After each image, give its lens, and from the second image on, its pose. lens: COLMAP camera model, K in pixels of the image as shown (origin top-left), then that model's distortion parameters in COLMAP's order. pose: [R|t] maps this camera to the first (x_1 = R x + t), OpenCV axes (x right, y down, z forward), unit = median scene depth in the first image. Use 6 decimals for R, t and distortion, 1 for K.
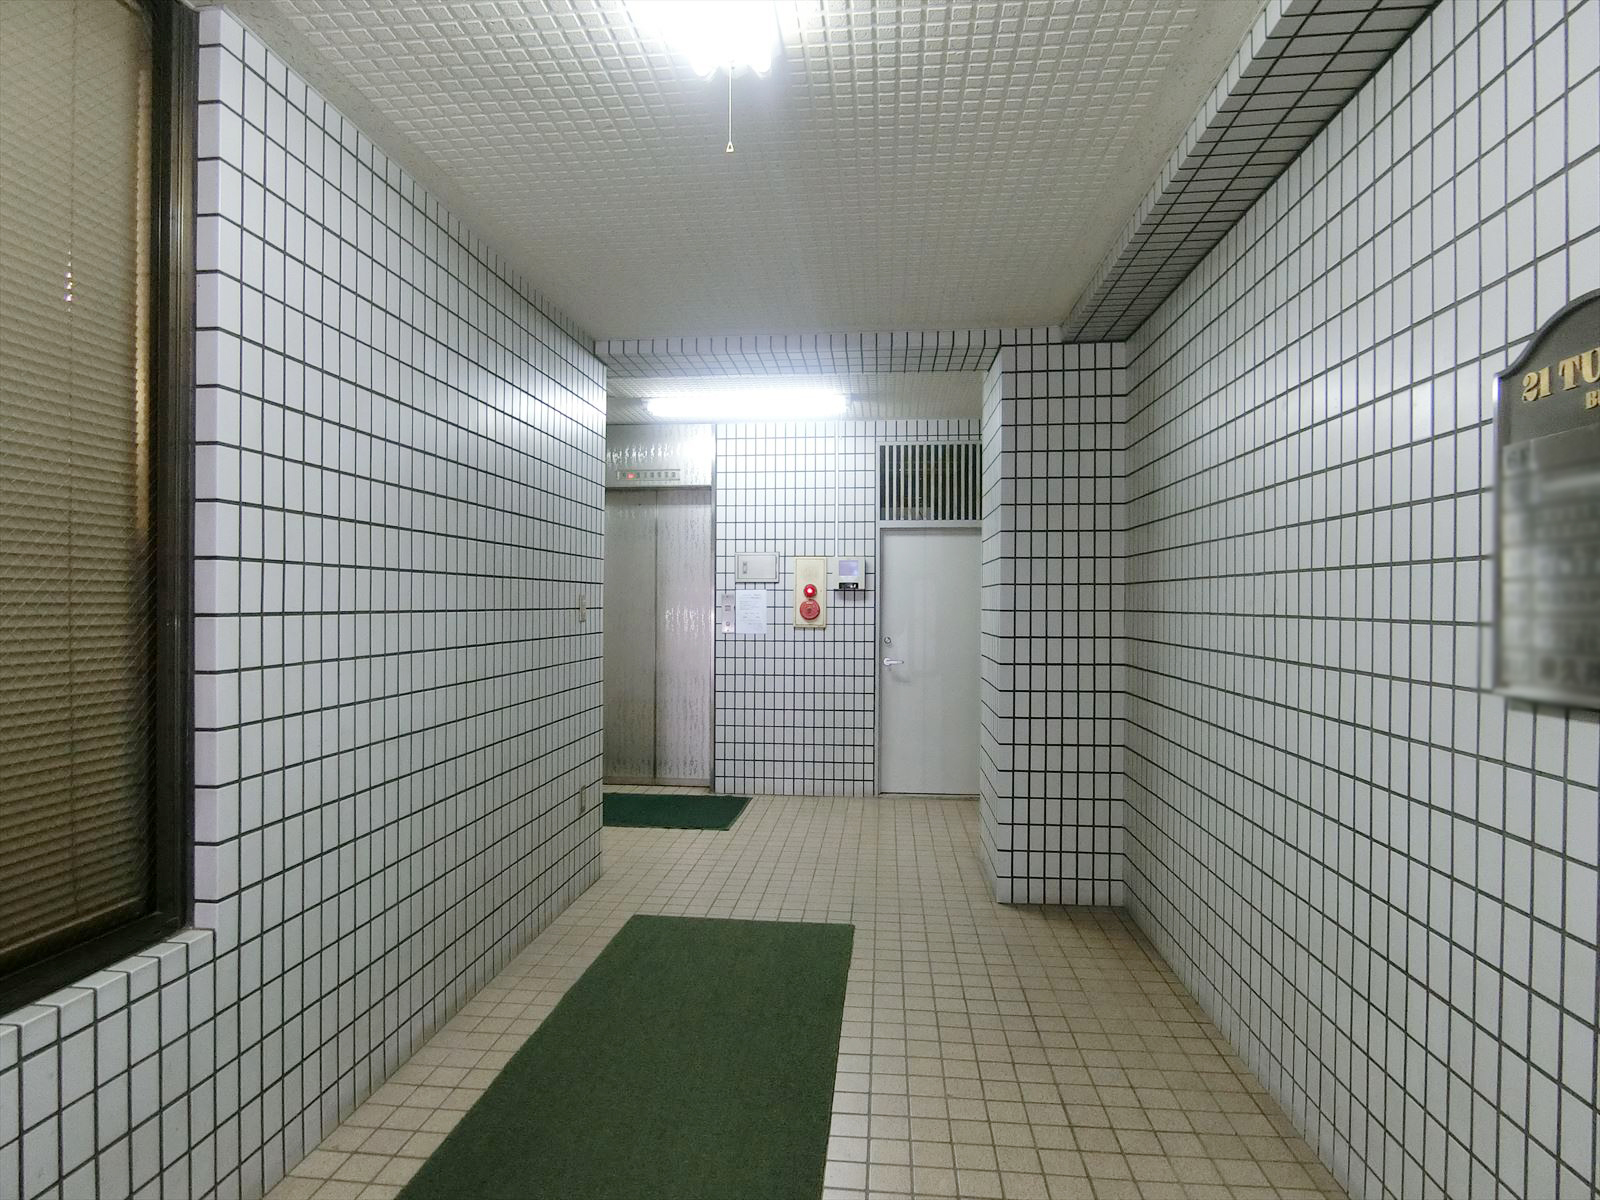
lens RADIAL K [[898.7, 0, 798.2], [0, 898.7, 602.1], [0, 0, 1]] dist [-0.020633, -0.000634]
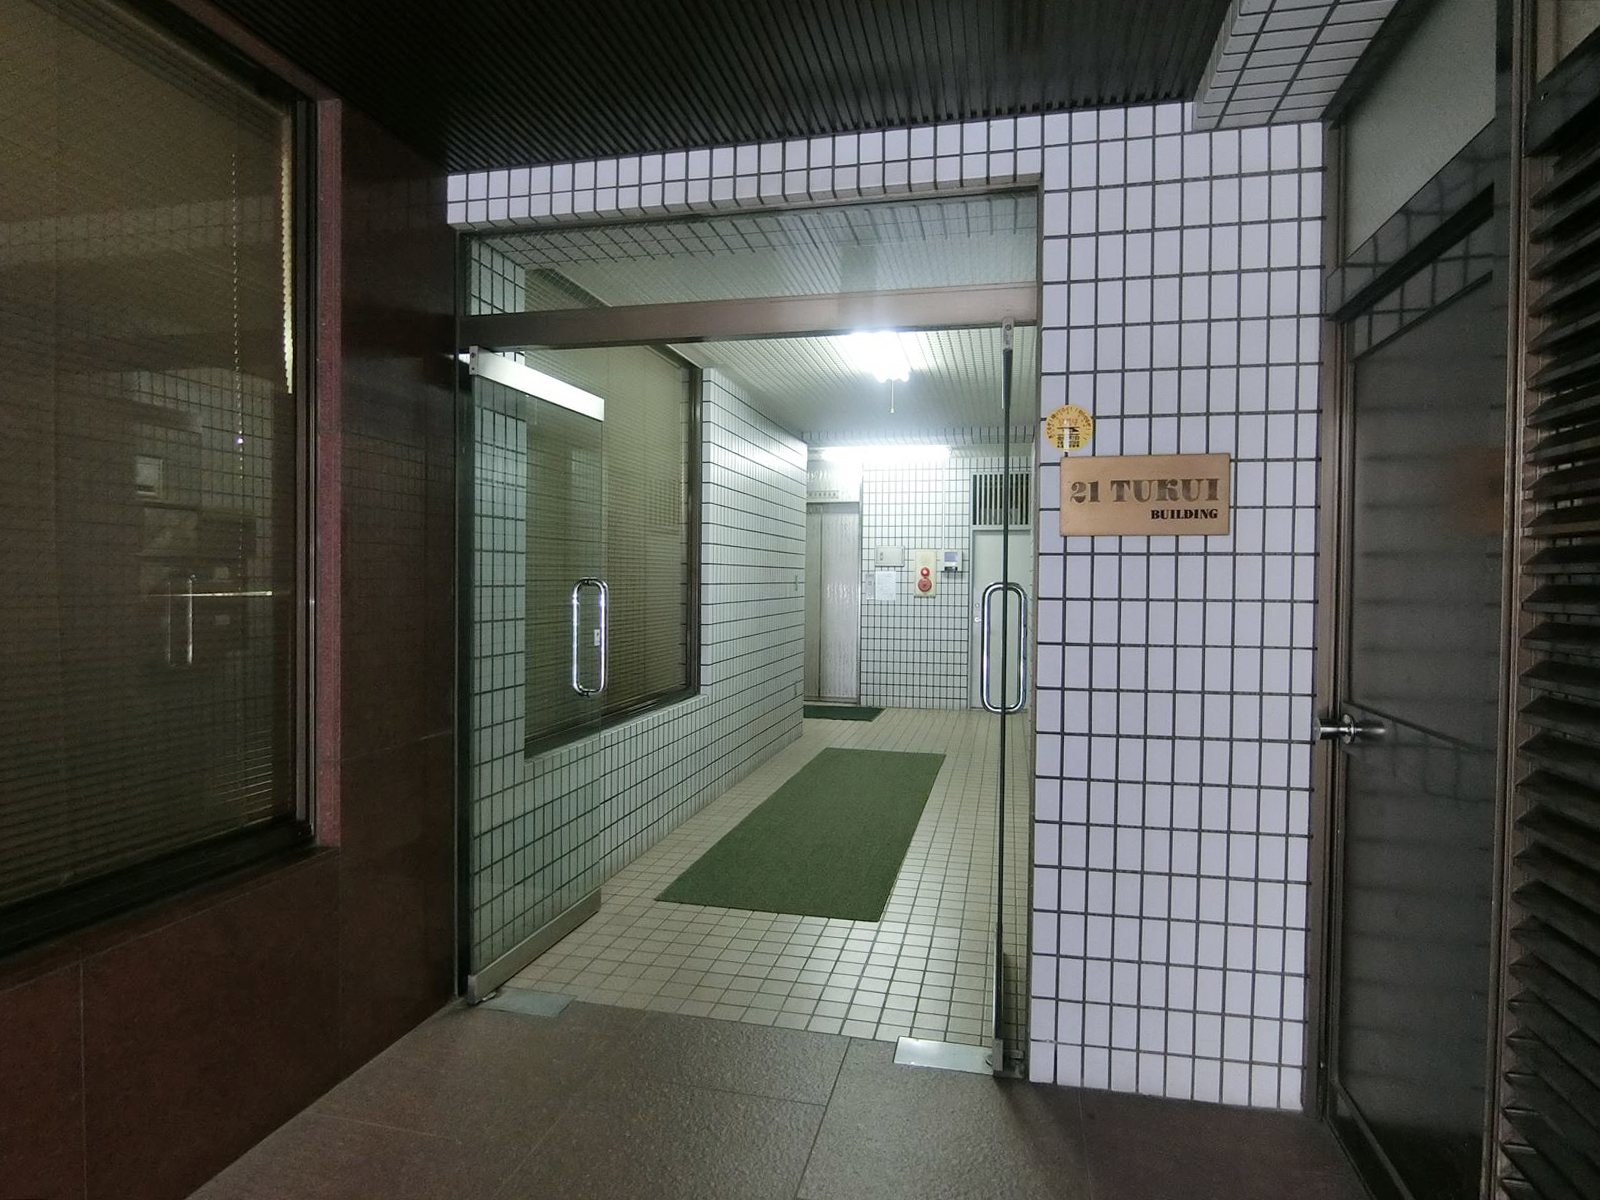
lens RADIAL K [[898.7, 0, 790.3], [0, 898.7, 597.1], [0, 0, 1]] dist [-0.020633, -0.000634]
pose [[0.990156, 0.007782, -0.139754, 0.000381], [-0.004788, 0.999752, 0.021746, -0.002097], [0.139888, -0.020862, 0.989947, -0.516521]]
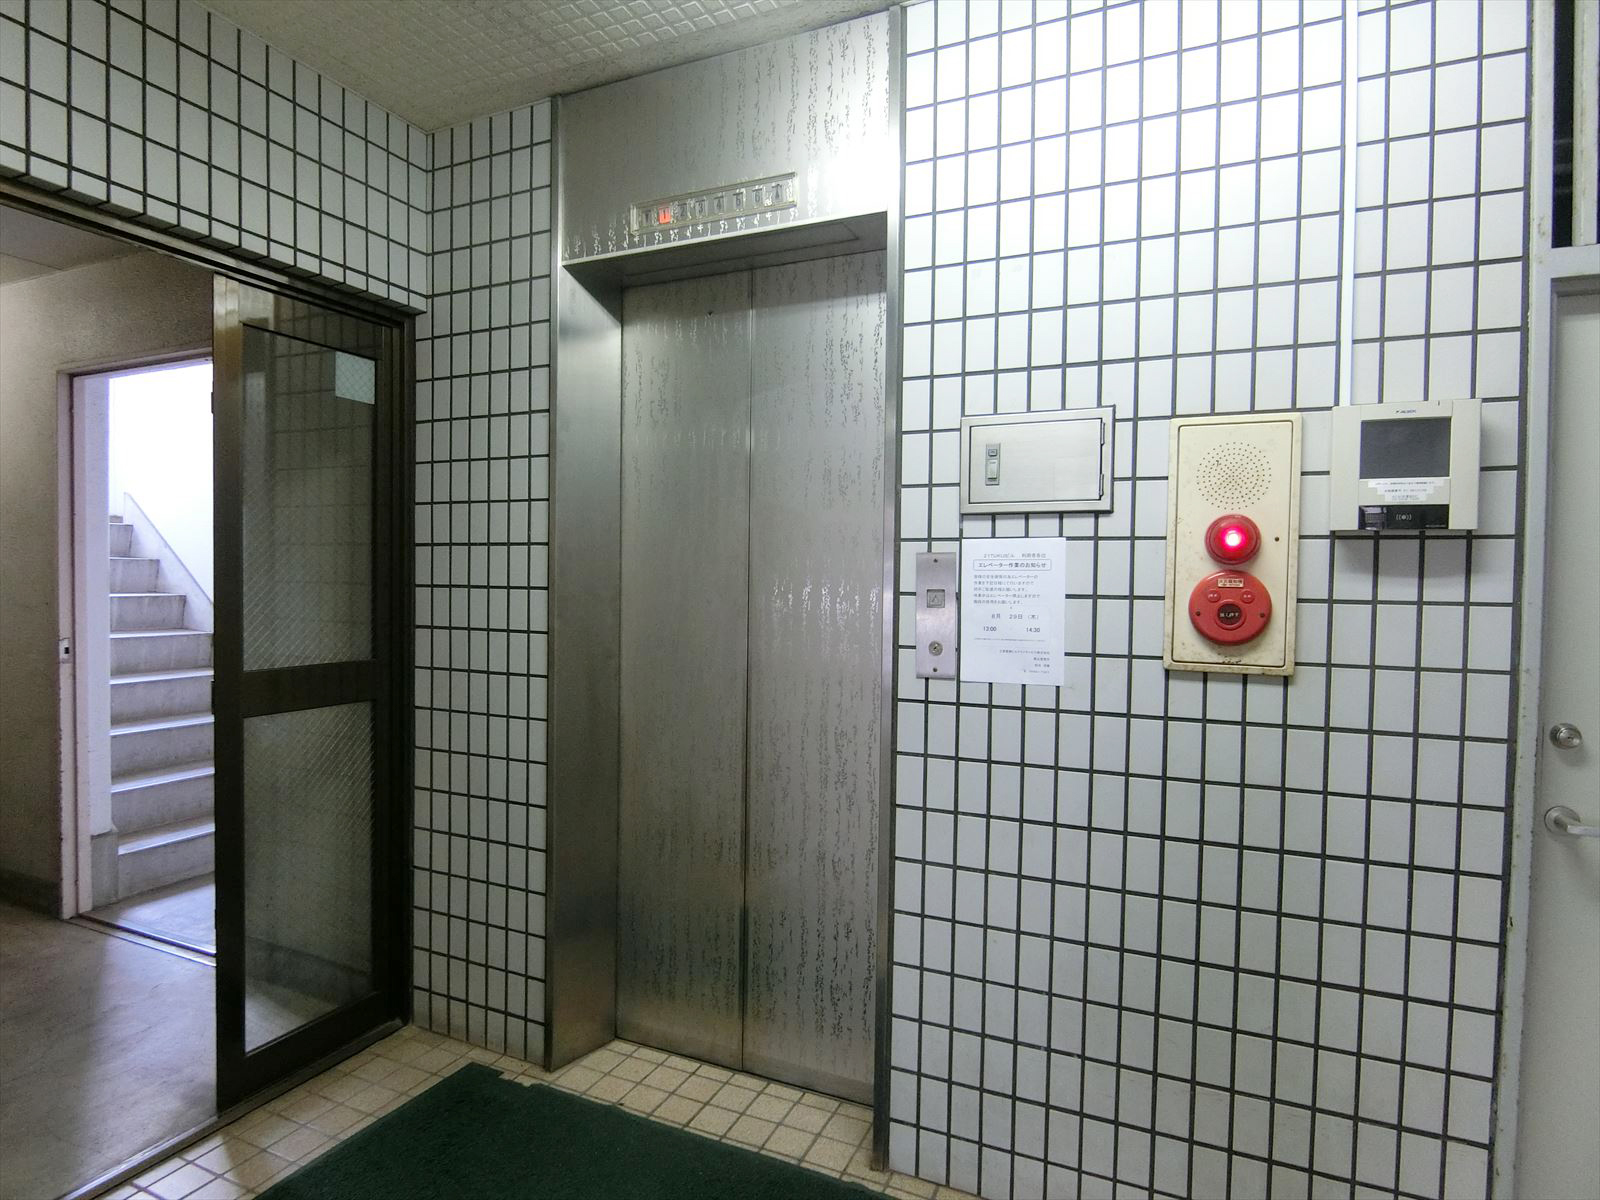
lens RADIAL K [[898.7, 0, 802.0], [0, 898.7, 602.4], [0, 0, 1]] dist [-0.020633, -0.000634]
pose [[0.954191, 0.015374, -0.298804, -0.030153], [-0.007977, 0.999631, 0.025957, 0.000479], [0.299093, -0.022385, 0.953961, 0.701117]]
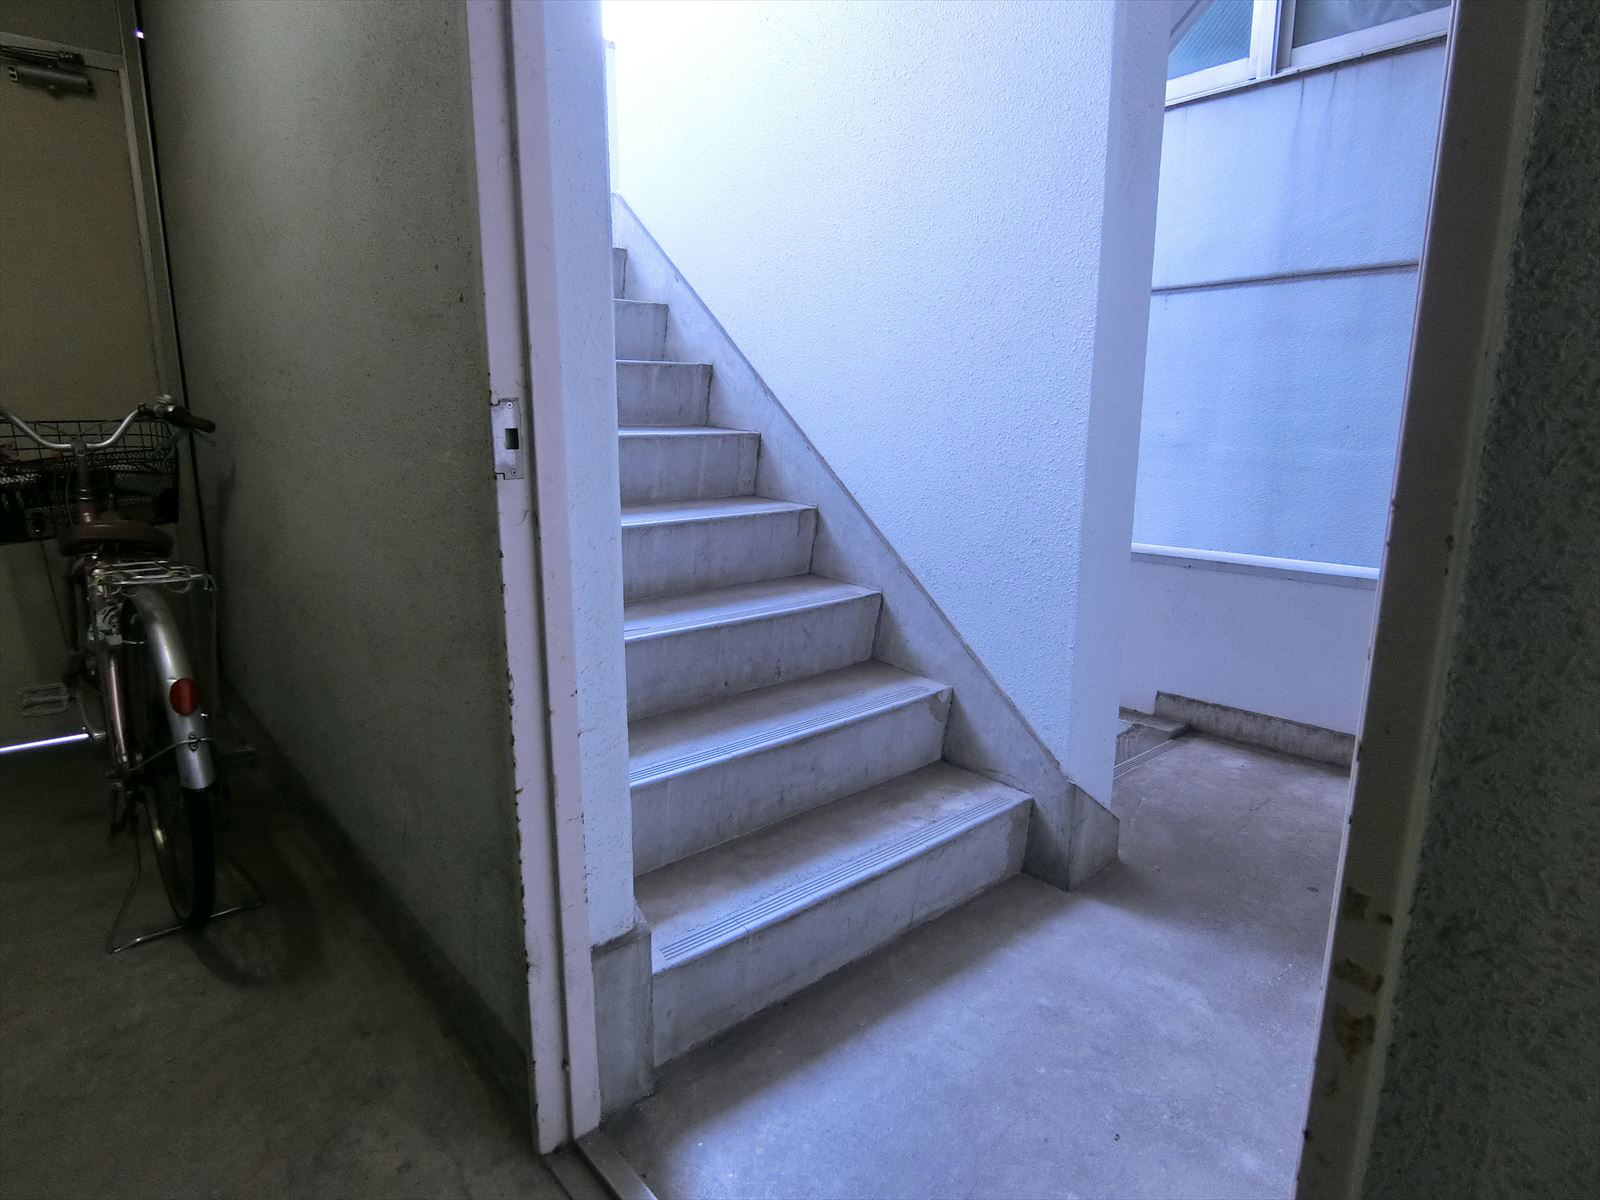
lens RADIAL K [[898.7, 0, 794.4], [0, 898.7, 600.7], [0, 0, 1]] dist [-0.020633, -0.000634]
pose [[0.737214, 0.137856, -0.661447, -0.443687], [0.000203, 0.978919, 0.204249, 0.041341], [0.675660, -0.150709, 0.721645, 0.978149]]
